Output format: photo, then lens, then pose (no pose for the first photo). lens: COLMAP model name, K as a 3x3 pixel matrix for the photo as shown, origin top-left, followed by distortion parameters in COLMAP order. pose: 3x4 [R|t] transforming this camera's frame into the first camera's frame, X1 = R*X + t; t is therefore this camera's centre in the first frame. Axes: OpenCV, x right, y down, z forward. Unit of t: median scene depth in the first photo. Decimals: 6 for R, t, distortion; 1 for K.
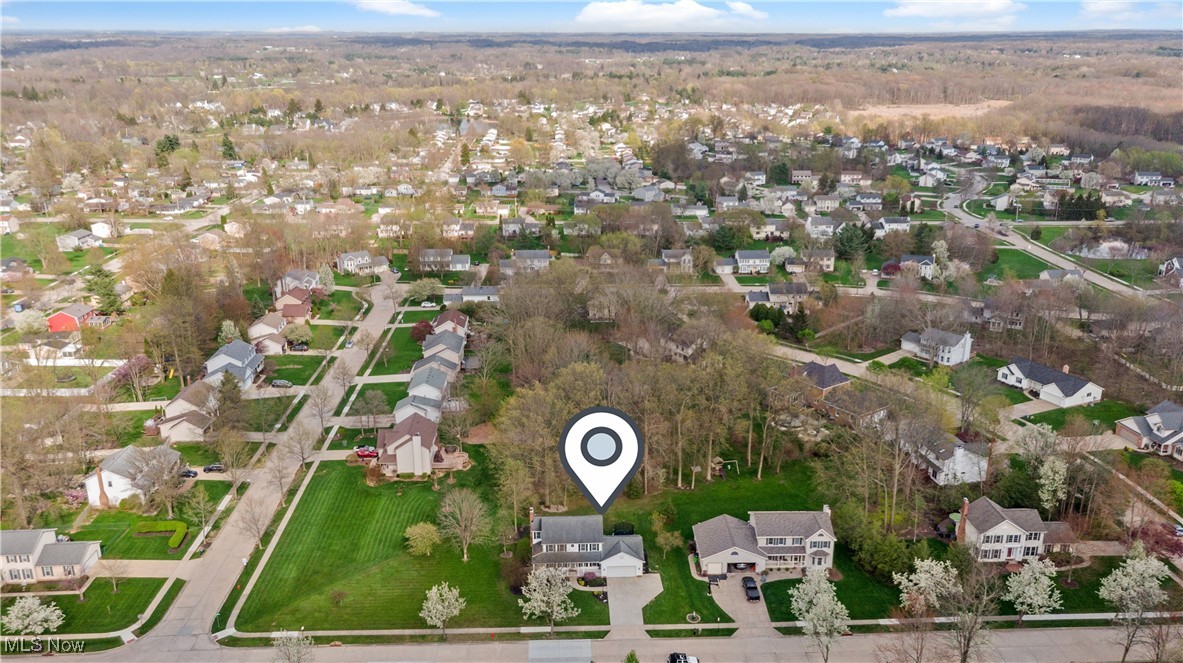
lens RADIAL K [[936.0, 0, 585.6], [0, 936.0, 329.5], [0, 0, 1]] dist [0.025171, 0.000523]
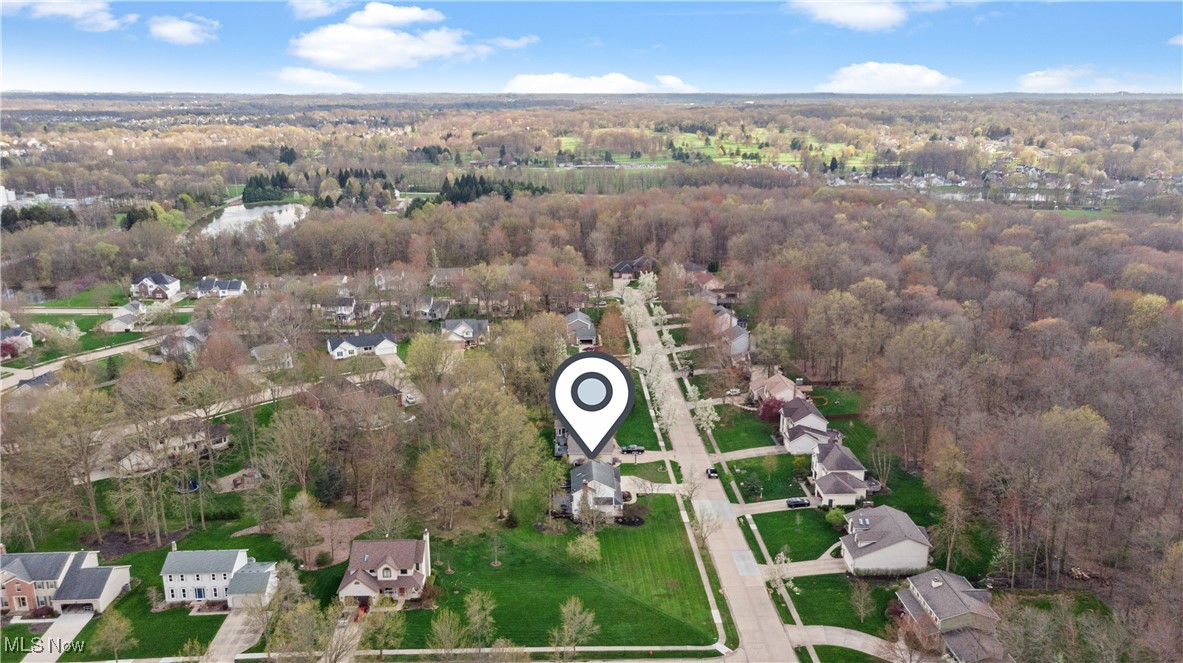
lens RADIAL K [[894.4, 0, 591.5], [0, 894.4, 331.5], [0, 0, 1]] dist [0.028002, 0.004382]
pose [[0.000338, -0.256976, 0.966418, -0.774476], [0.304649, 0.920505, 0.244661, -0.183616], [-0.952465, 0.294336, 0.078599, 0.580103]]
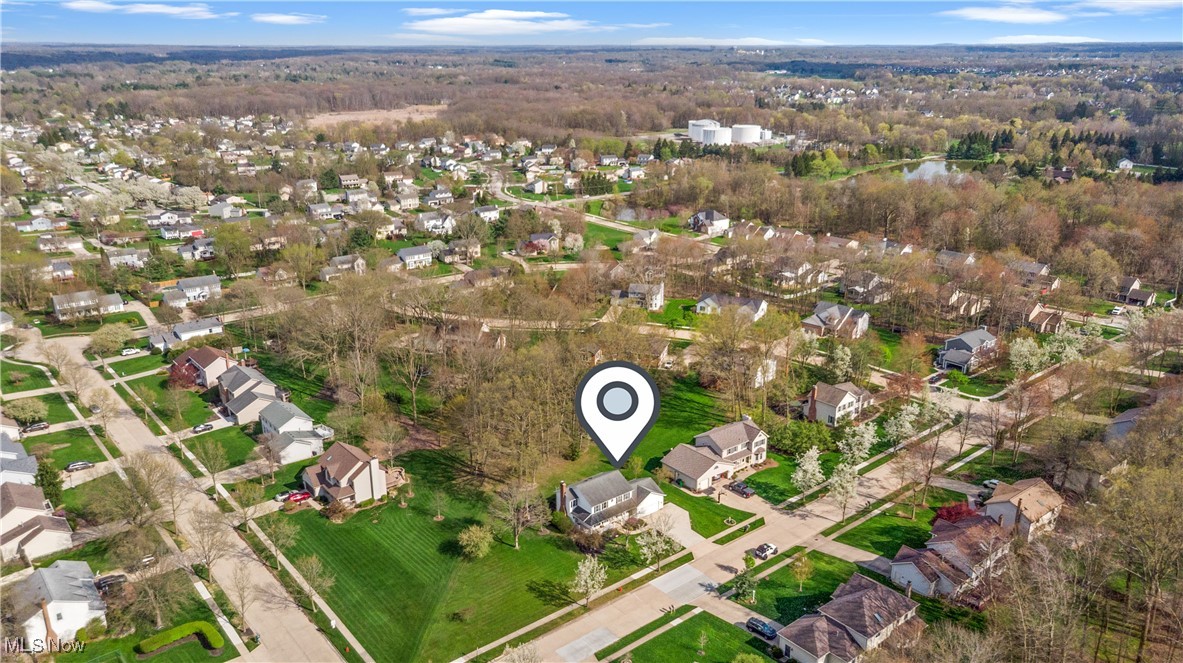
lens RADIAL K [[880.8, 0, 591.5], [0, 880.8, 331.5], [0, 0, 1]] dist [0.029159, 0.000486]
pose [[0.794997, -0.185404, 0.577586, -0.405482], [0.181555, 0.981225, 0.065077, -0.027963], [-0.578807, 0.053128, 0.813732, 0.094999]]
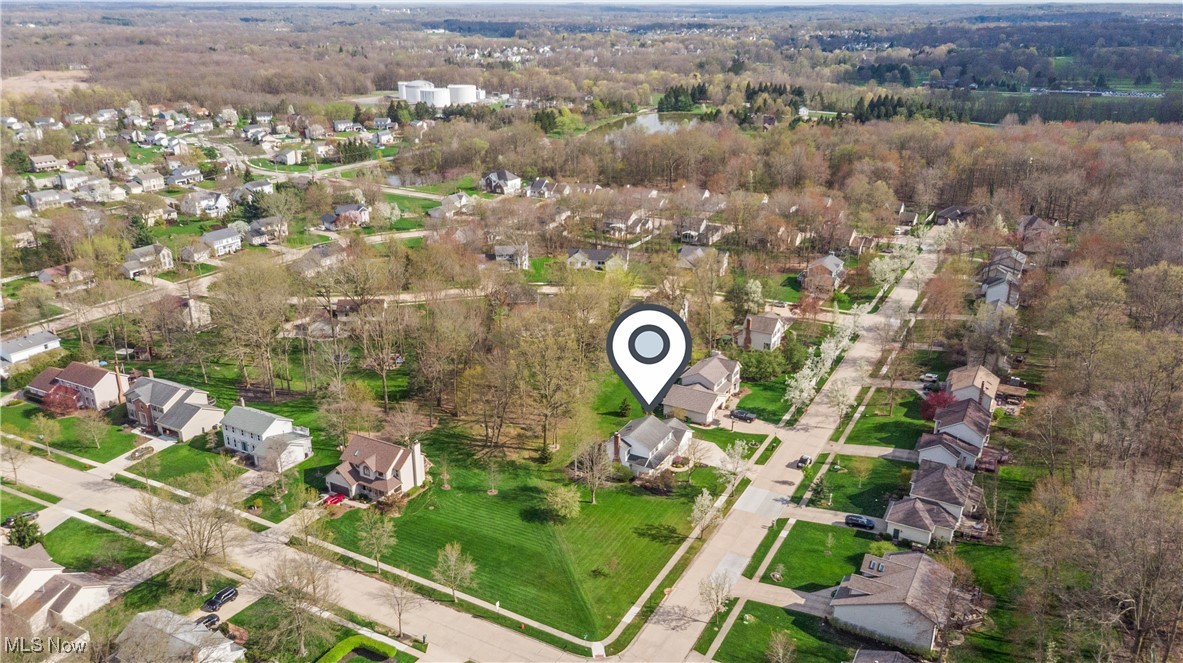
lens RADIAL K [[894.4, 0, 591.5], [0, 894.4, 331.5], [0, 0, 1]] dist [0.028002, 0.004382]
pose [[0.511024, -0.292153, 0.808394, -0.617065], [0.256168, 0.949495, 0.181211, -0.085328], [-0.820508, 0.114481, 0.560055, 0.285109]]
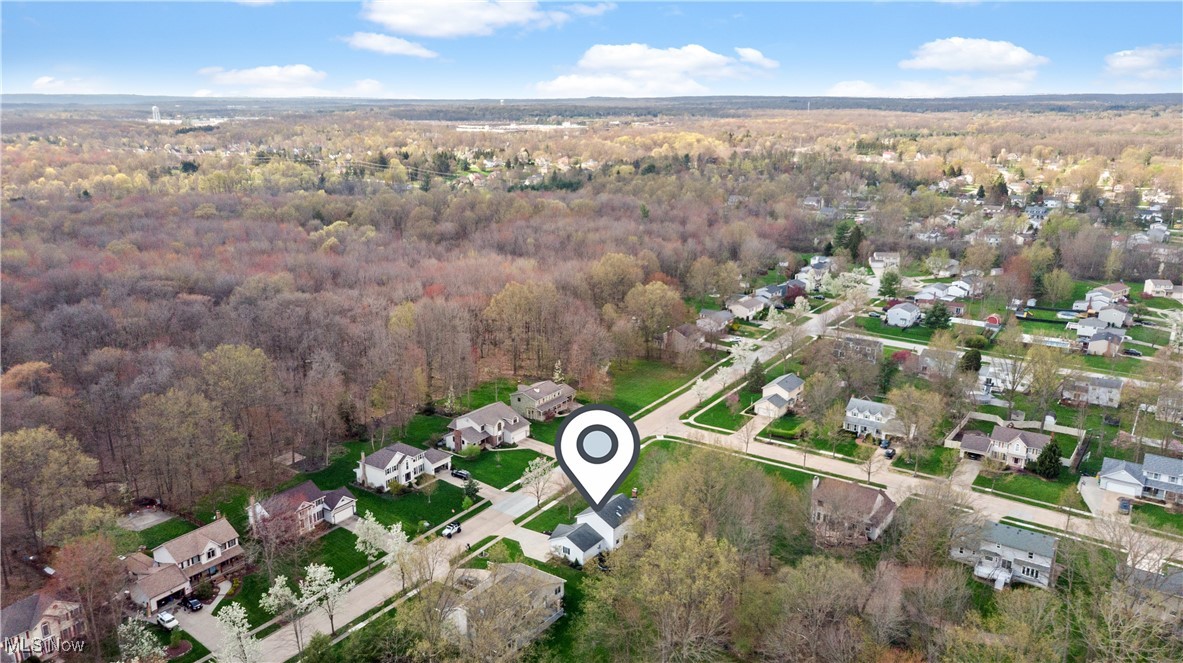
lens RADIAL K [[880.8, 0, 591.5], [0, 880.8, 331.5], [0, 0, 1]] dist [0.029159, 0.000486]
pose [[-0.600424, 0.216345, -0.769861, 0.549000], [-0.233891, 0.873102, 0.427772, -0.312562], [0.764713, 0.436908, -0.473630, 0.964584]]
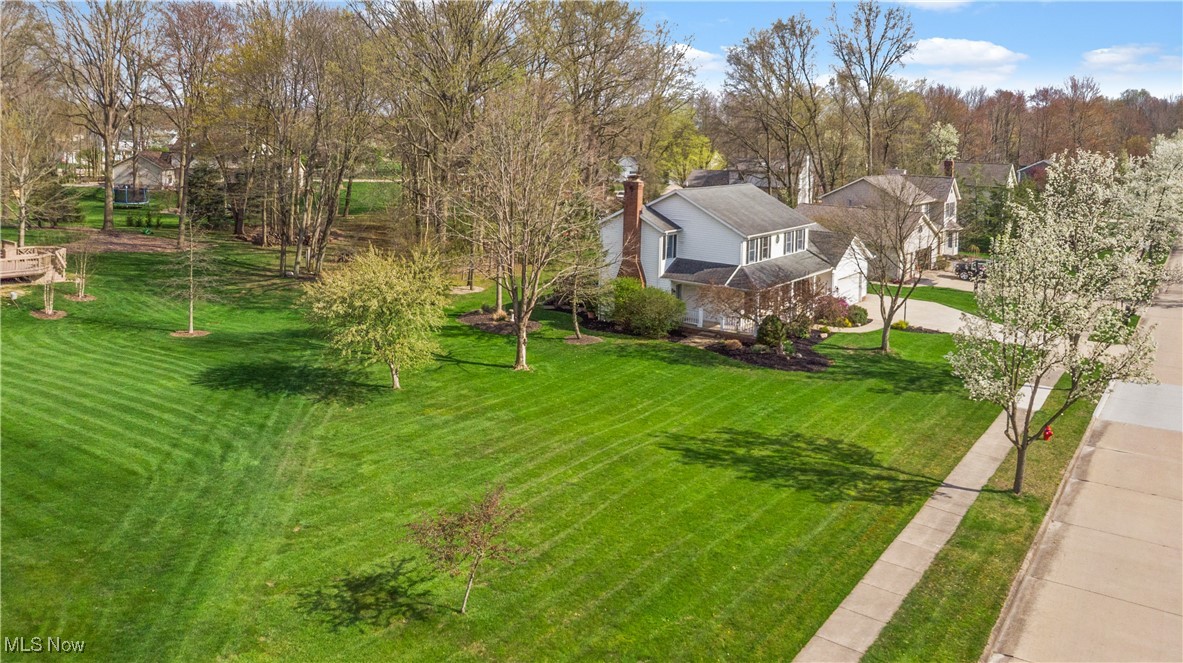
lens RADIAL K [[880.8, 0, 591.5], [0, 880.8, 331.5], [0, 0, 1]] dist [0.029159, 0.000486]
pose [[0.591040, -0.153947, 0.791815, -0.220673], [0.210080, 0.977122, 0.033163, 0.159305], [-0.778805, 0.146744, 0.609860, 0.570763]]
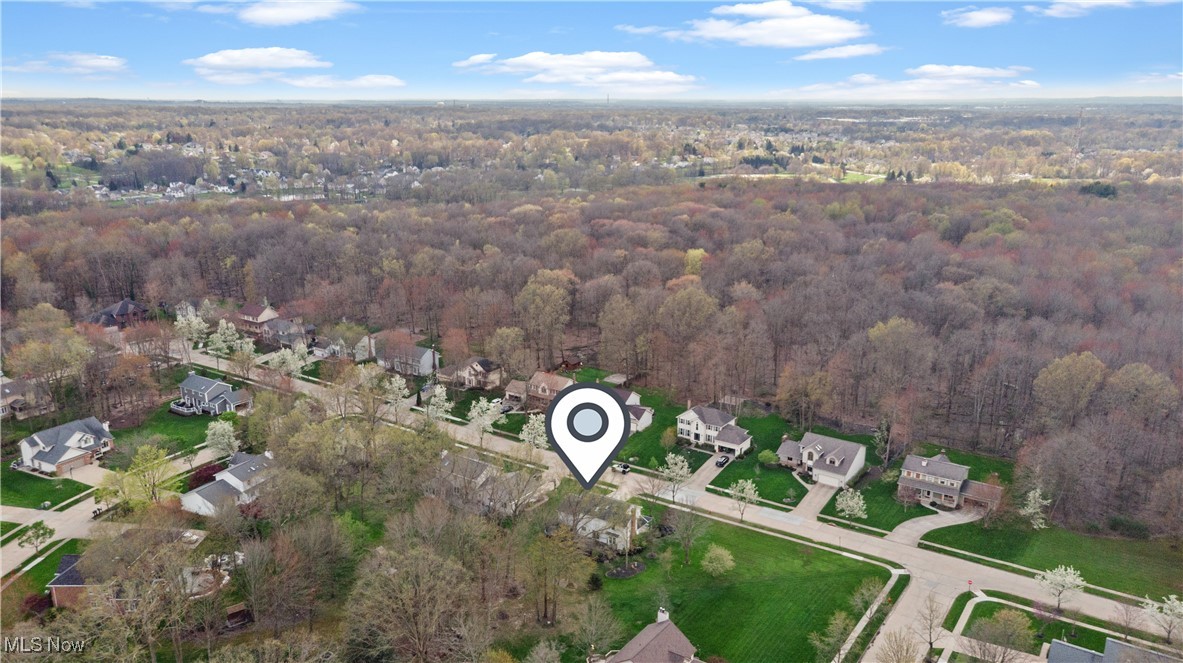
lens RADIAL K [[880.8, 0, 591.5], [0, 880.8, 331.5], [0, 0, 1]] dist [0.029159, 0.000486]
pose [[-0.805508, -0.149675, 0.573371, -0.413642], [0.182546, 0.857848, 0.480389, -0.359287], [-0.563767, 0.491623, -0.663681, 1.126620]]
